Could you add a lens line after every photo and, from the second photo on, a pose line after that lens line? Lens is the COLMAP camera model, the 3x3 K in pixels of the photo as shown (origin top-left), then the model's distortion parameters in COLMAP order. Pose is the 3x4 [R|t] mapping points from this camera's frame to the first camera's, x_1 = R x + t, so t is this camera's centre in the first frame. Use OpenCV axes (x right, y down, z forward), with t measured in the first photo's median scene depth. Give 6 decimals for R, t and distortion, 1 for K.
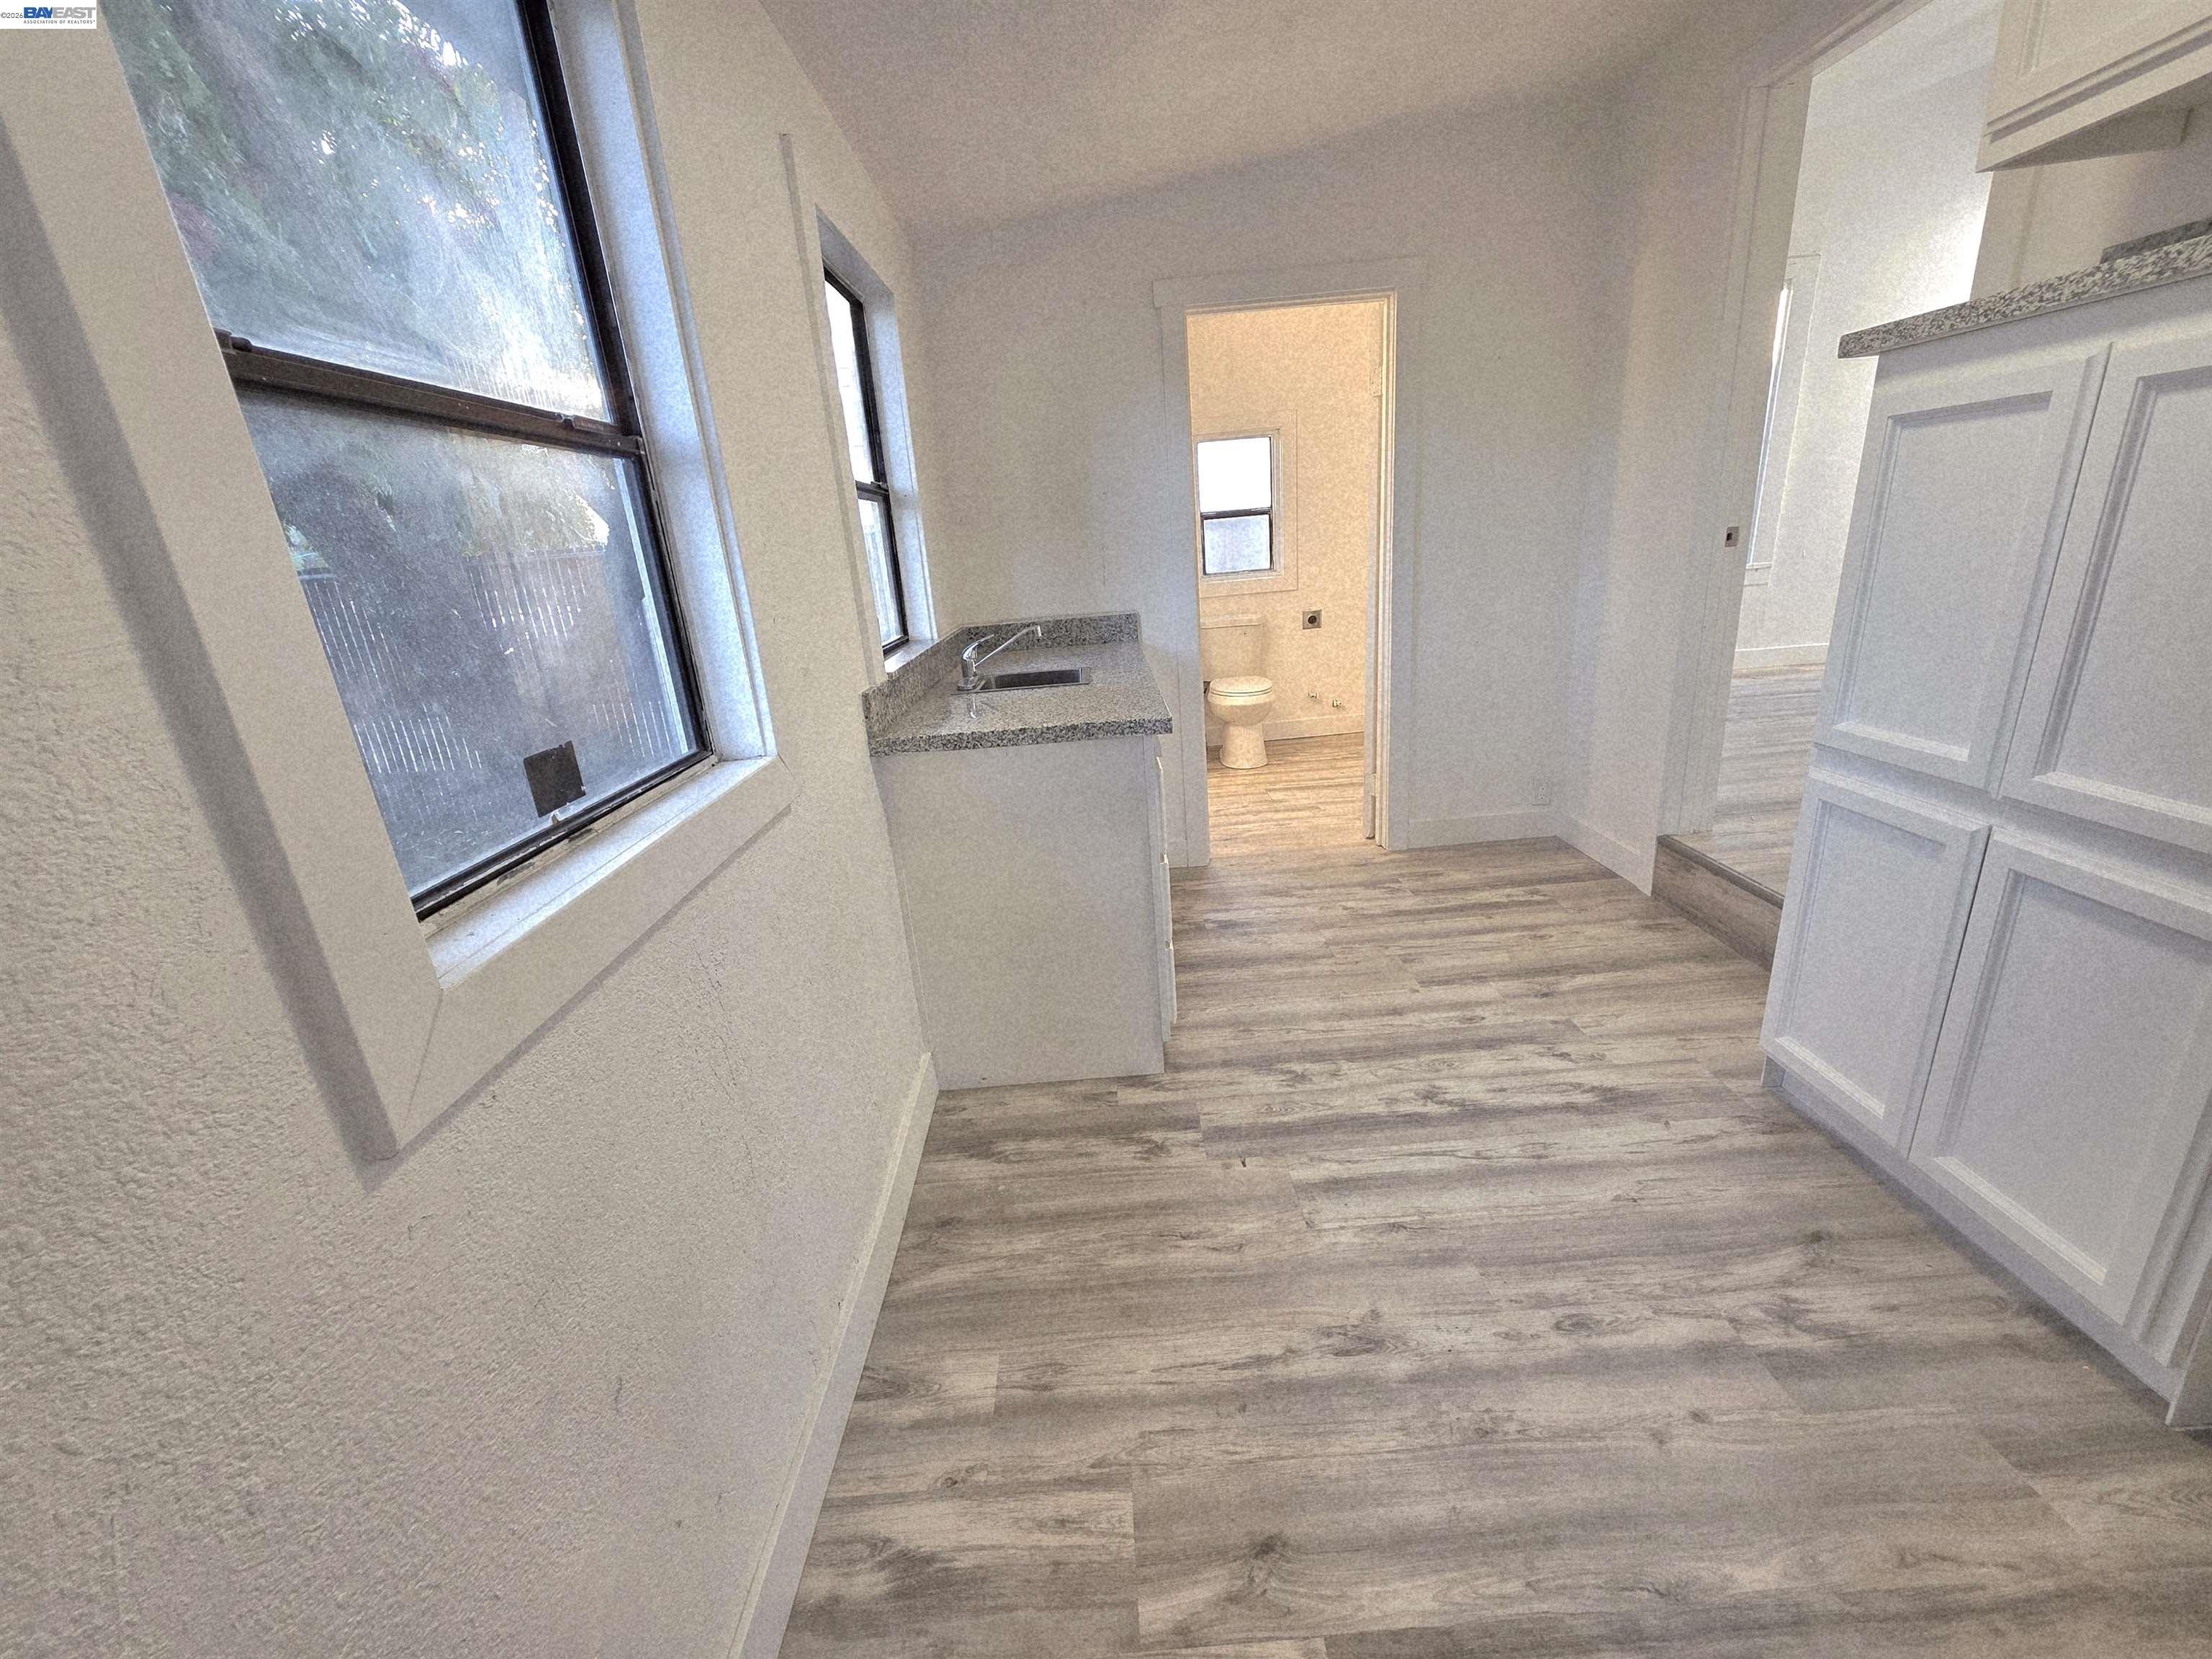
lens RADIAL K [[885.2, 0, 1110.6], [0, 885.2, 833.0], [0, 0, 1]] dist [0.003820, 0.000669]
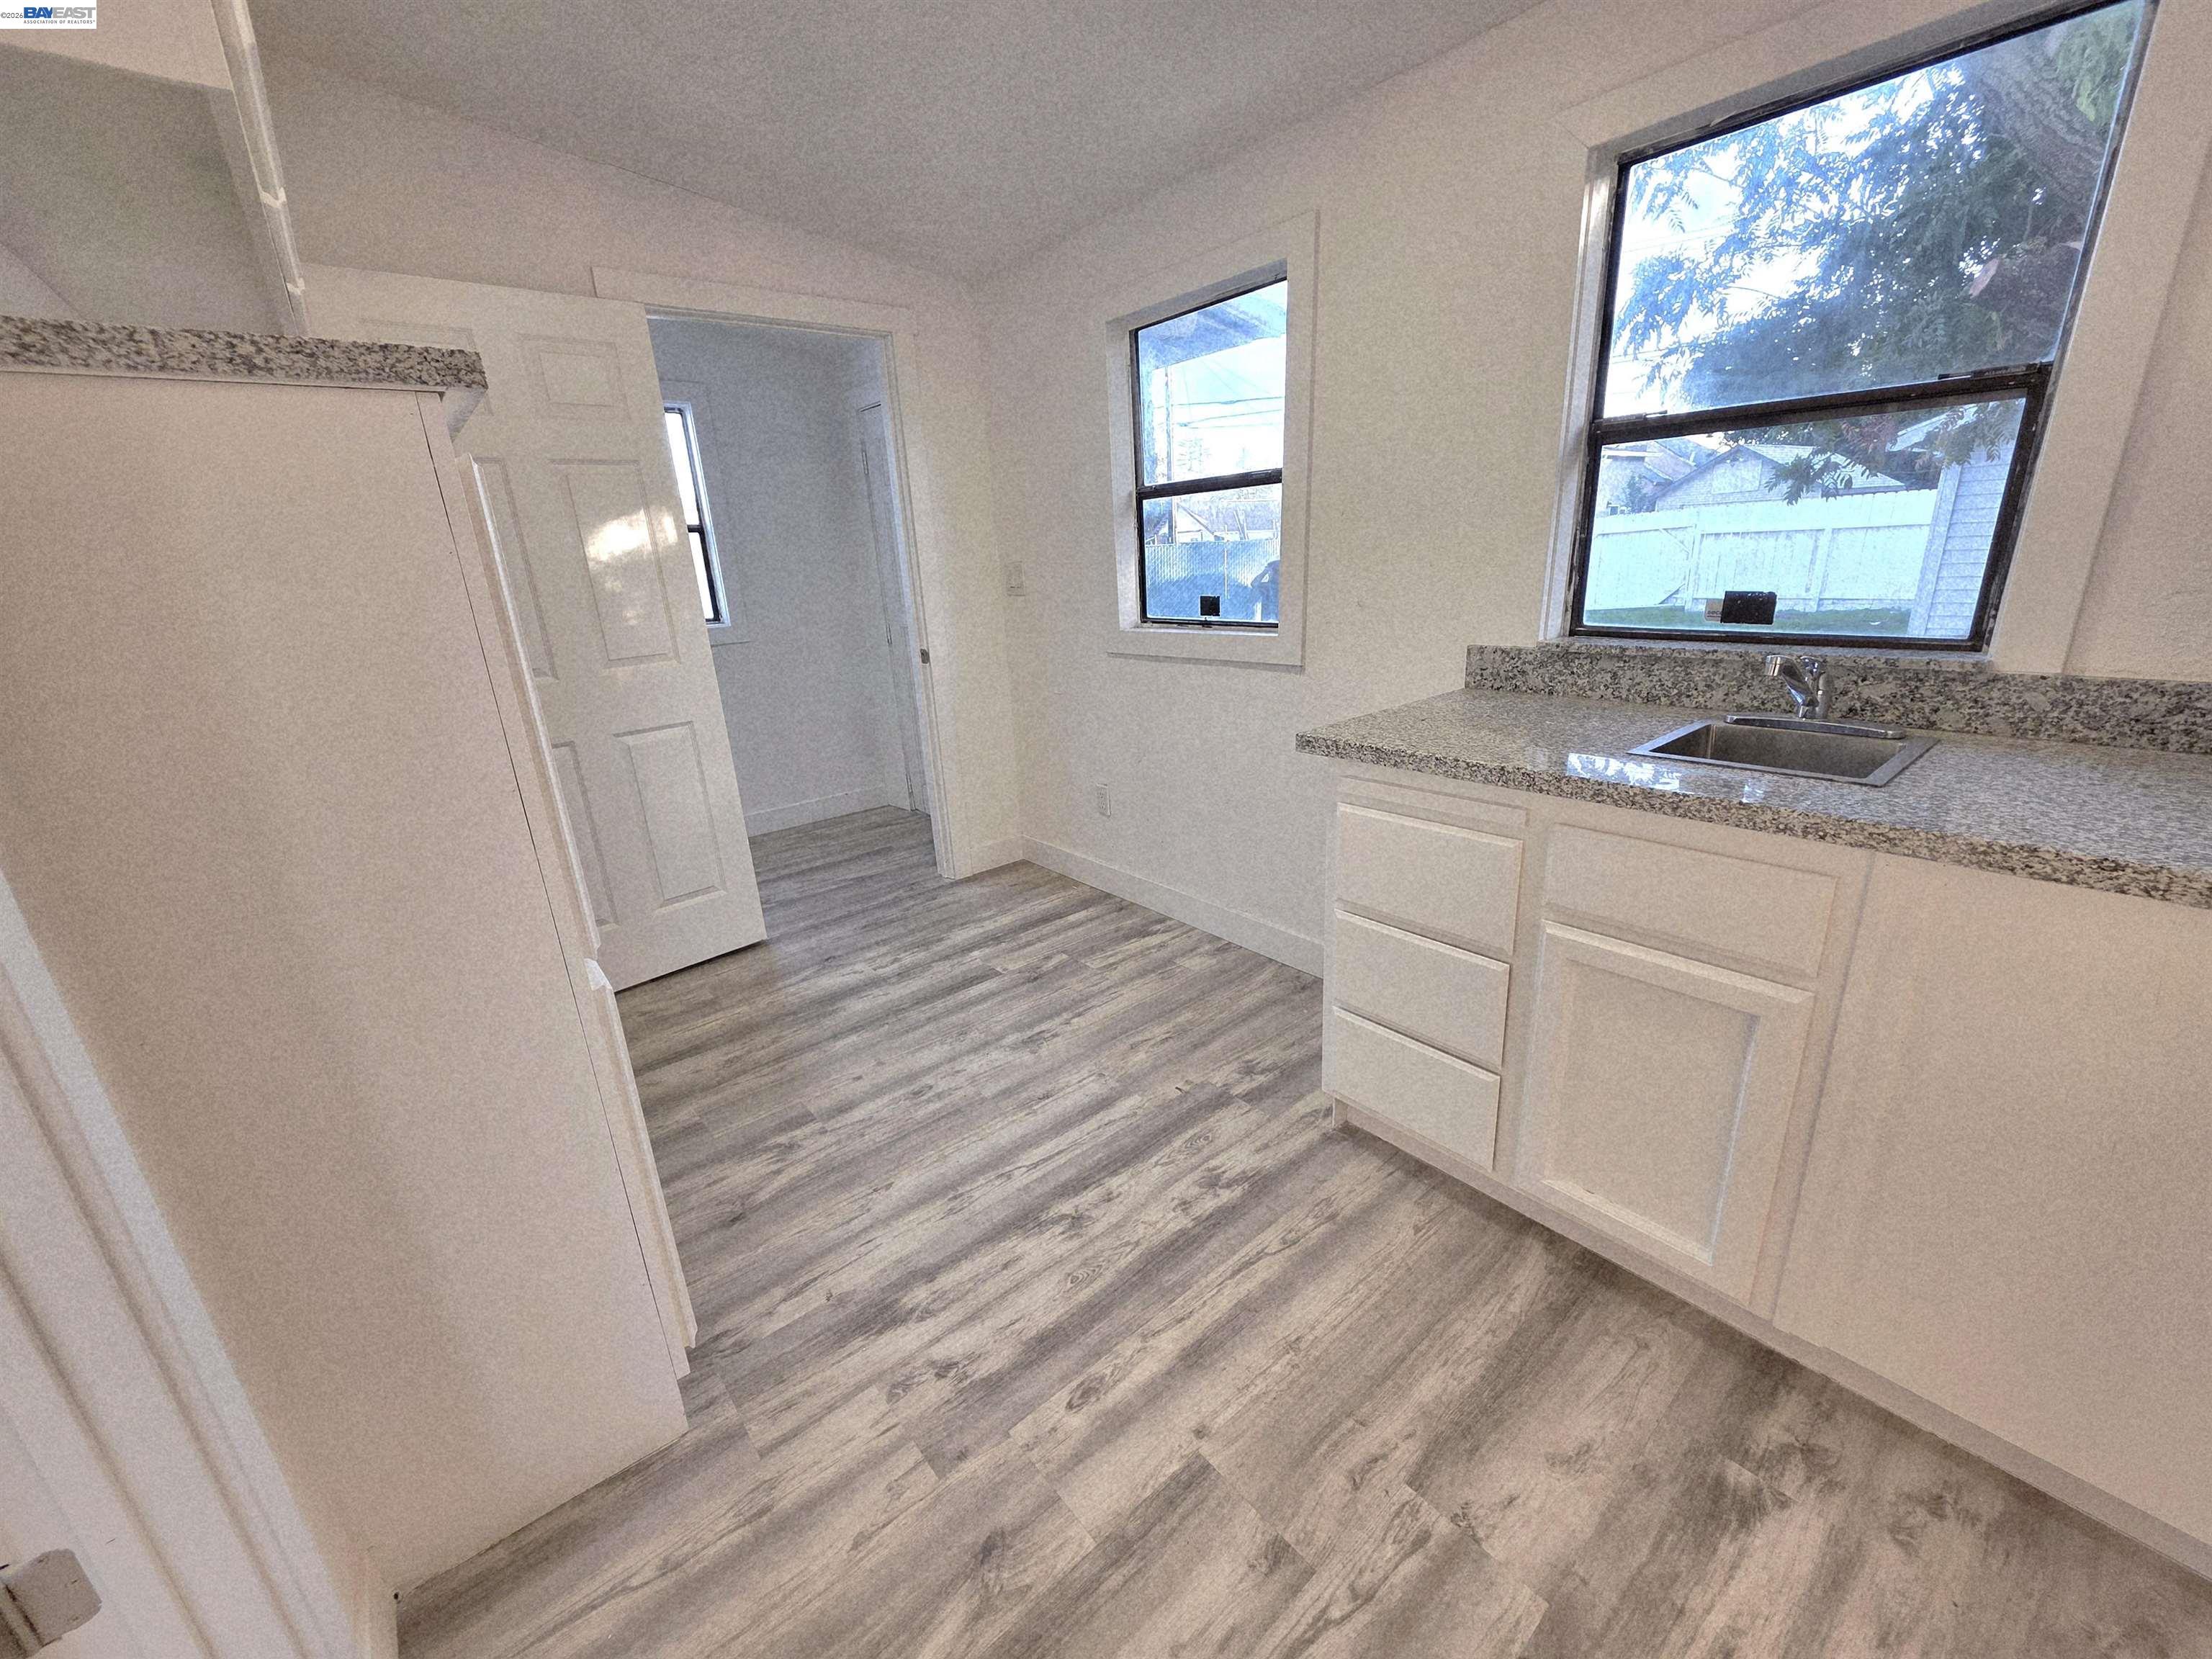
lens RADIAL K [[885.2, 0, 1108.4], [0, 885.2, 825.8], [0, 0, 1]] dist [0.003820, 0.000669]
pose [[-0.773010, 0.303103, -0.557301, 0.798458], [-0.088092, 0.818682, 0.567450, -0.584351], [0.628248, 0.487738, -0.606148, 1.544716]]
